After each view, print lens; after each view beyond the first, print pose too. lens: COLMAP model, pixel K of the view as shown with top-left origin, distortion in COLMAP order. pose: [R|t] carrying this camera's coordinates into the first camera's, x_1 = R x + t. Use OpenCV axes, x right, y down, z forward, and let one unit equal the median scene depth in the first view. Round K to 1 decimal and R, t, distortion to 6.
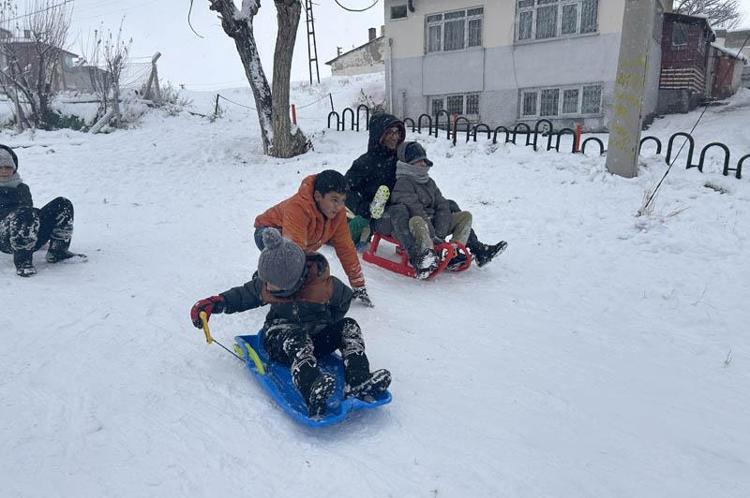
lens RADIAL K [[583.9, 0, 379.5], [0, 583.9, 278.4], [0, 0, 1]] dist [0.052551, -0.050252]
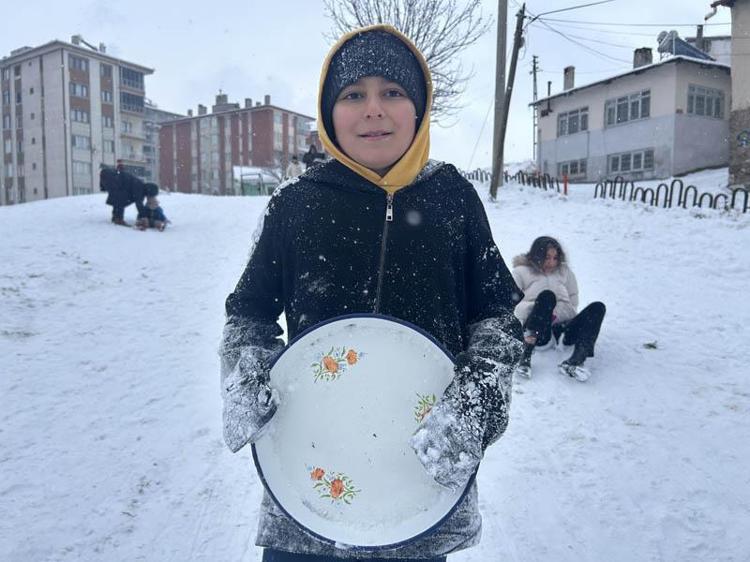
lens RADIAL K [[579.0, 0, 375.0], [0, 579.0, 281.0], [0, 0, 1]] dist [0.027373, -0.001717]
pose [[0.849733, 0.051696, -0.524673, 0.532910], [-0.117442, 0.988736, -0.092782, 0.210833], [0.513967, 0.140458, 0.846233, -0.540350]]
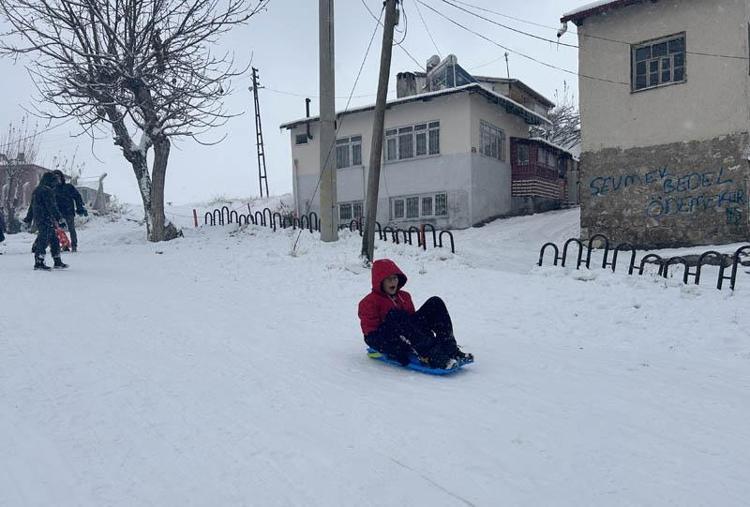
lens RADIAL K [[648.5, 0, 373.1], [0, 648.5, 316.7], [0, 0, 1]] dist [0.070389, -0.050839]
pose [[0.999324, -0.008561, -0.035741, 0.248730], [0.003343, 0.989635, -0.143563, 0.123395], [0.036600, 0.143347, 0.988995, -0.320382]]
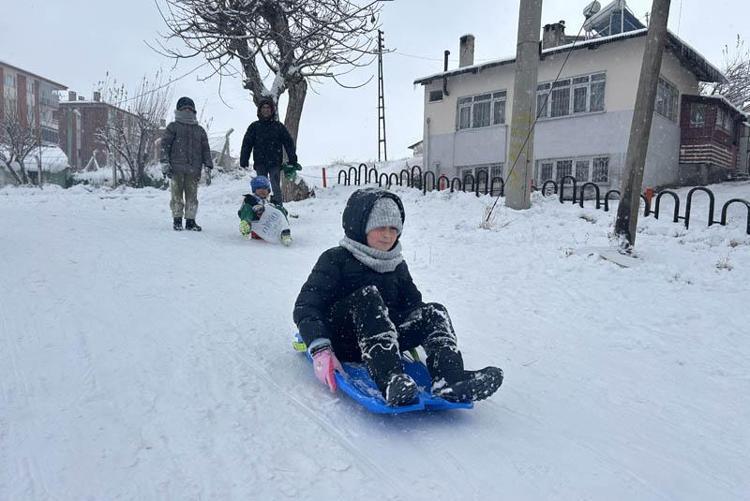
lens RADIAL K [[583.9, 0, 379.5], [0, 583.9, 279.9], [0, 0, 1]] dist [0.052551, -0.050252]
pose [[0.985136, 0.045918, -0.165523, 0.140378], [-0.068027, 0.989115, -0.130477, 0.060323], [0.157730, 0.139798, 0.977537, -0.083646]]
